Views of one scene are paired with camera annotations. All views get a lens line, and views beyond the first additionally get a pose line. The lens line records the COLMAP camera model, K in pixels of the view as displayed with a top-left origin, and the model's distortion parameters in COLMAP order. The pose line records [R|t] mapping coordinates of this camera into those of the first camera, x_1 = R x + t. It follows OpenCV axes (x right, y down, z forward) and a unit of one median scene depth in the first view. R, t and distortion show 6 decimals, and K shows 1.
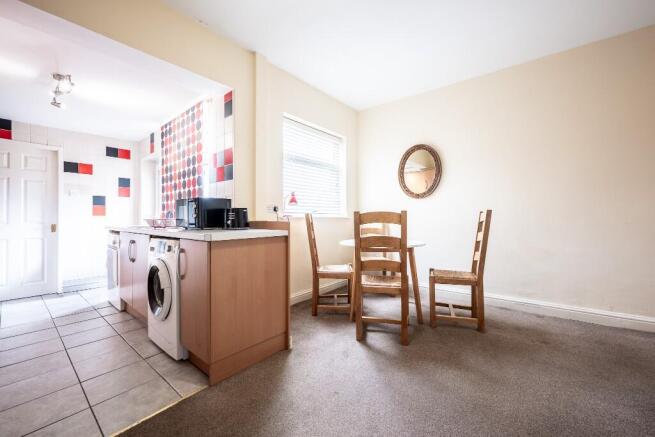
lens RADIAL K [[259.9, 0, 328.2], [0, 259.9, 216.8], [0, 0, 1]] dist [0.001674, 0.000034]
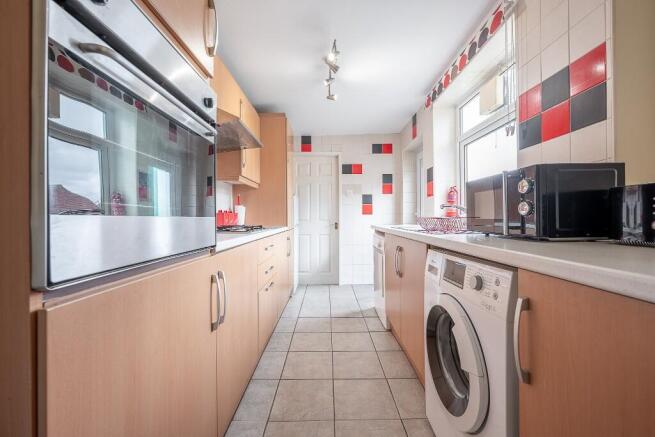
lens RADIAL K [[259.9, 0, 327.3], [0, 259.9, 217.5], [0, 0, 1]] dist [0.001674, 0.000034]
pose [[0.633493, -0.001713, -0.773746, -0.243433], [0.008334, 0.999955, 0.004609, 0.003328], [0.773703, -0.009368, 0.633479, 0.294689]]
